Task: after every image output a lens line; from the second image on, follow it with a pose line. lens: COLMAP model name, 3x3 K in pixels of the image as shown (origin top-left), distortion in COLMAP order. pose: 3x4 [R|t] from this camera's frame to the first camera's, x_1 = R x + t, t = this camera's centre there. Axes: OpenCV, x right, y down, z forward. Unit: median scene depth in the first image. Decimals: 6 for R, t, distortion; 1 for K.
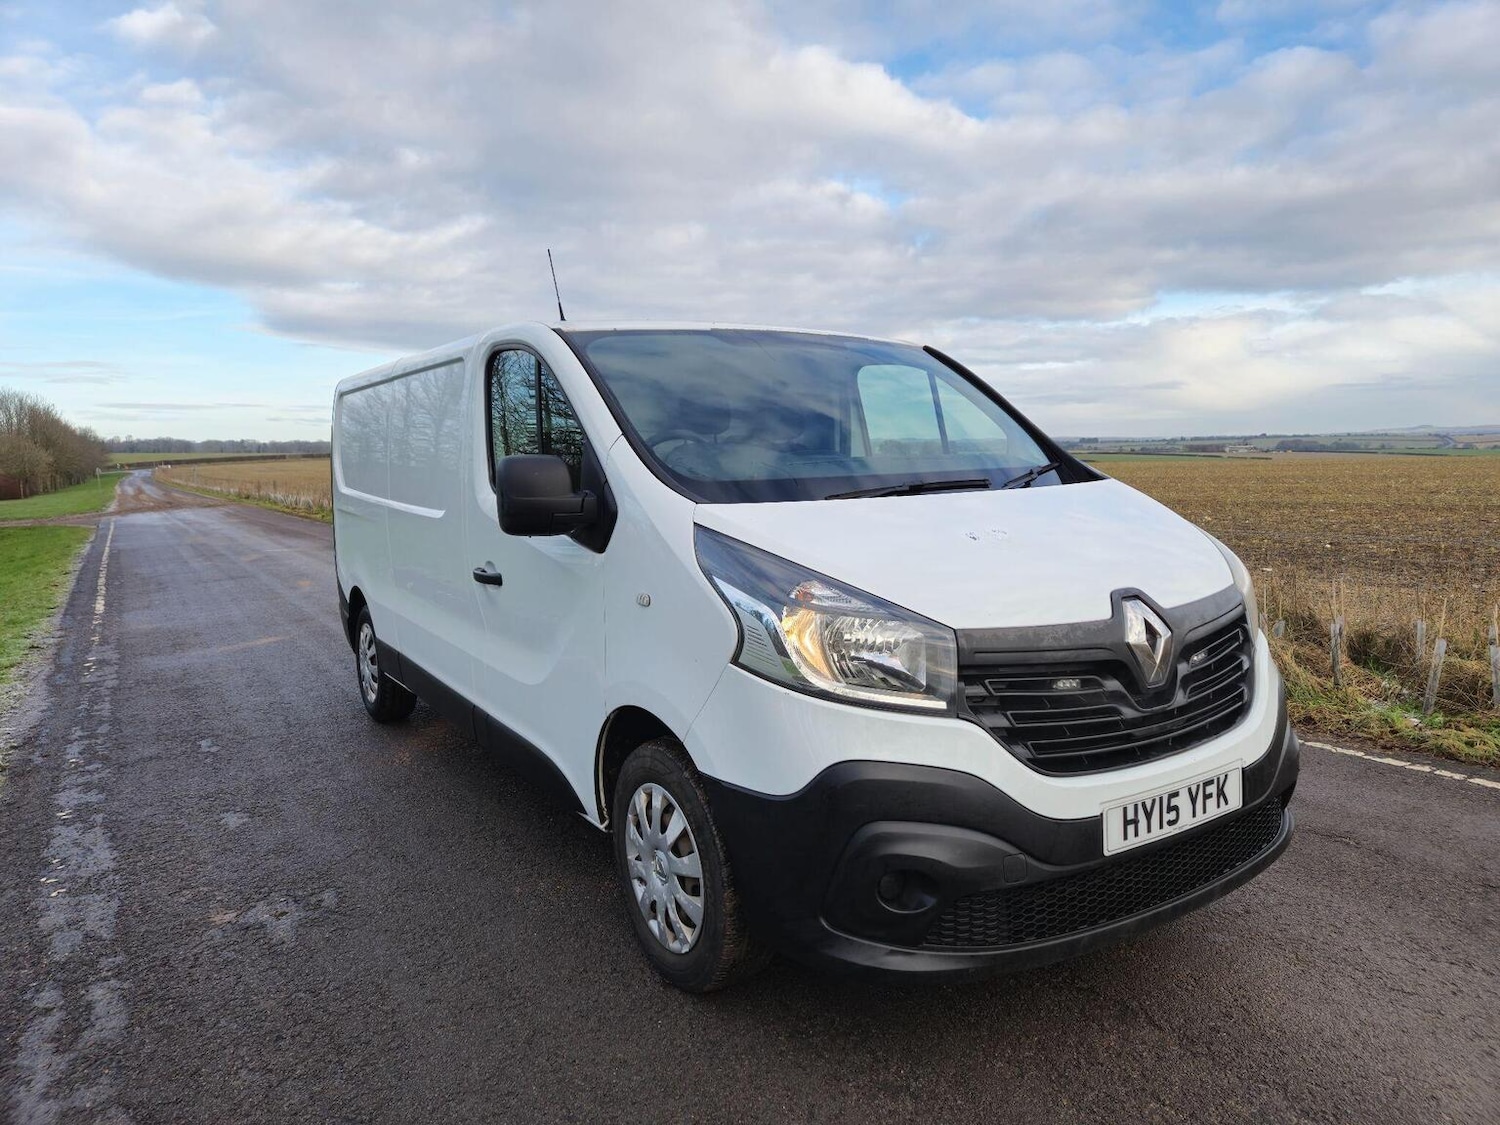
lens RADIAL K [[1003.3, 0, 758.2], [0, 1003.3, 563.0], [0, 0, 1]] dist [0.074278, -0.059194]
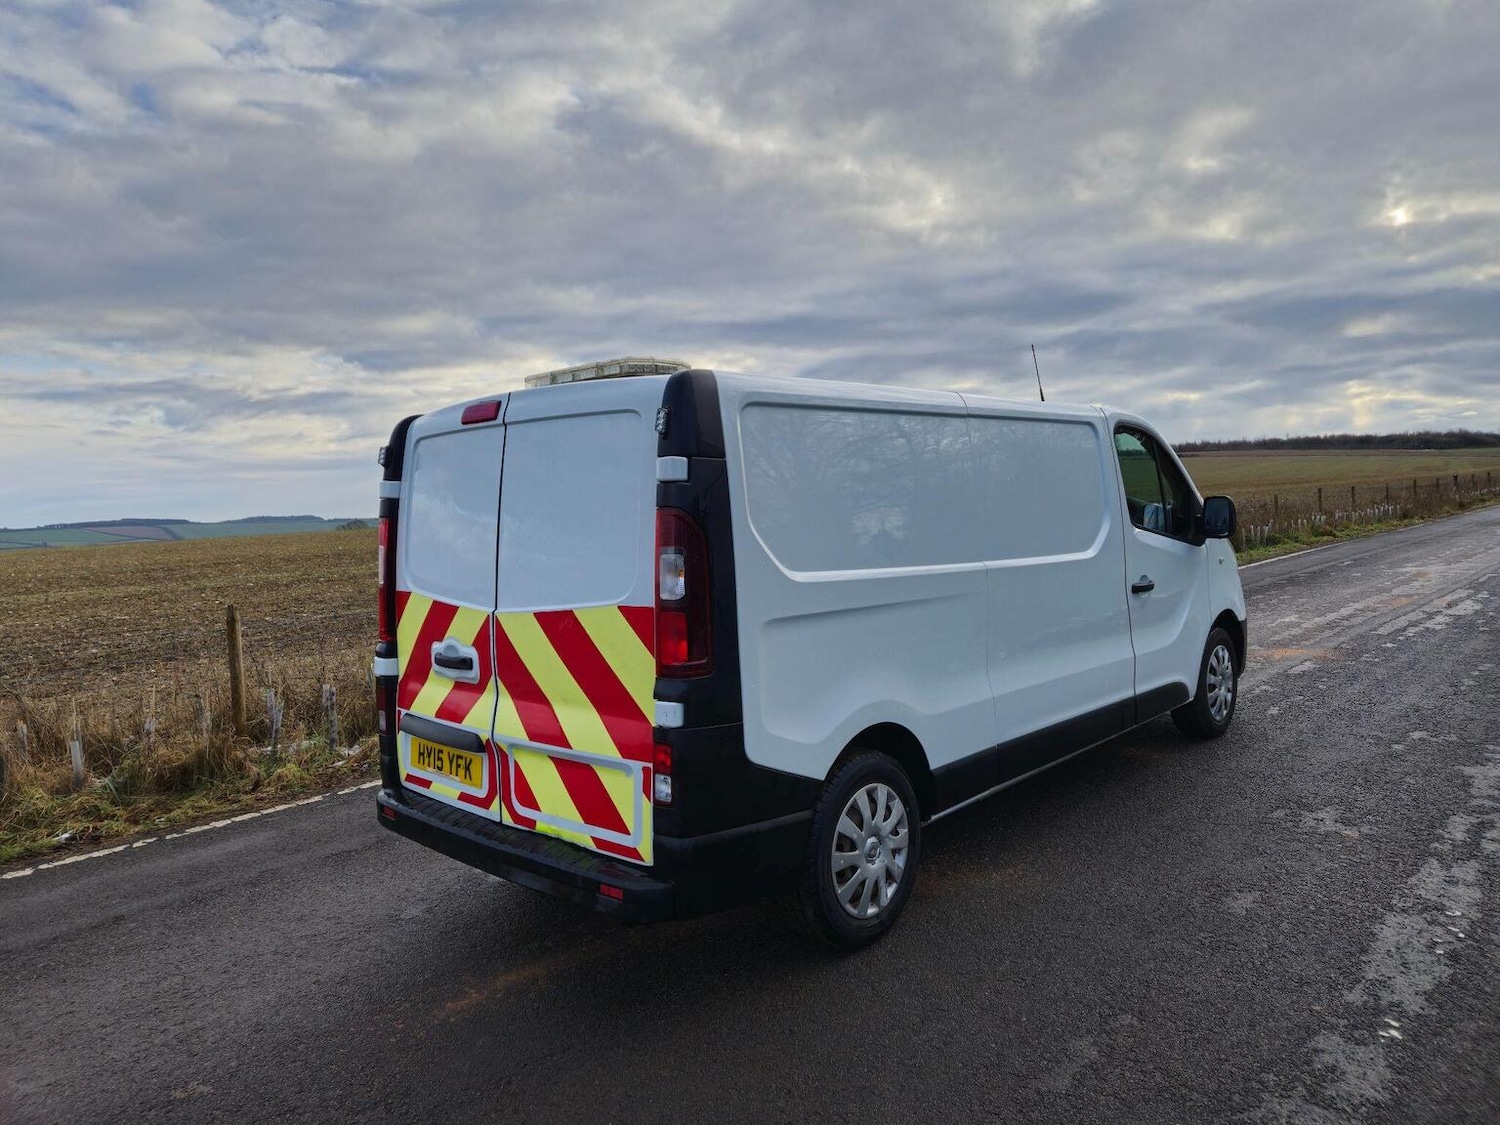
lens RADIAL K [[1003.3, 0, 747.6], [0, 1003.3, 548.0], [0, 0, 1]] dist [0.074278, -0.059194]
pose [[-0.244940, -0.009555, 0.969491, -1.614778], [0.152313, 0.987156, 0.048211, -0.205906], [-0.957499, 0.159475, -0.240339, 2.007337]]
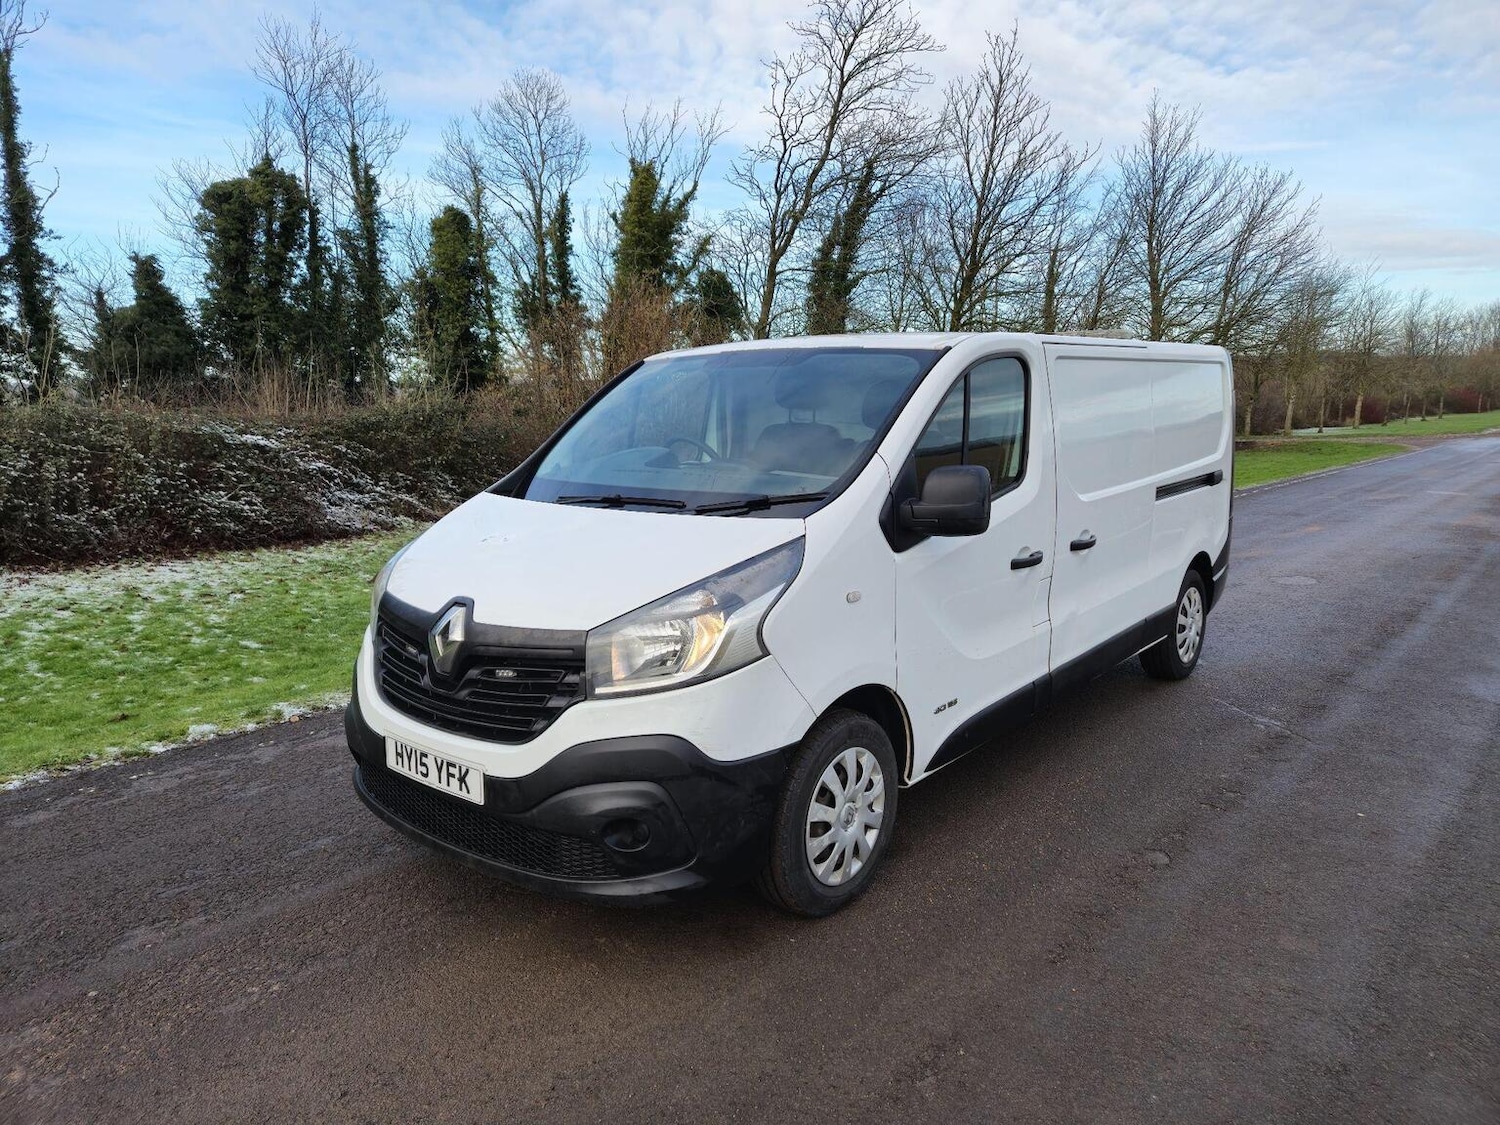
lens RADIAL K [[1003.3, 0, 752.7], [0, 1003.3, 558.3], [0, 0, 1]] dist [0.074278, -0.059194]
pose [[0.291992, 0.178908, -0.939539, 1.220285], [-0.101340, 0.982606, 0.155614, -0.189733], [0.951037, 0.049774, 0.305043, 0.707498]]
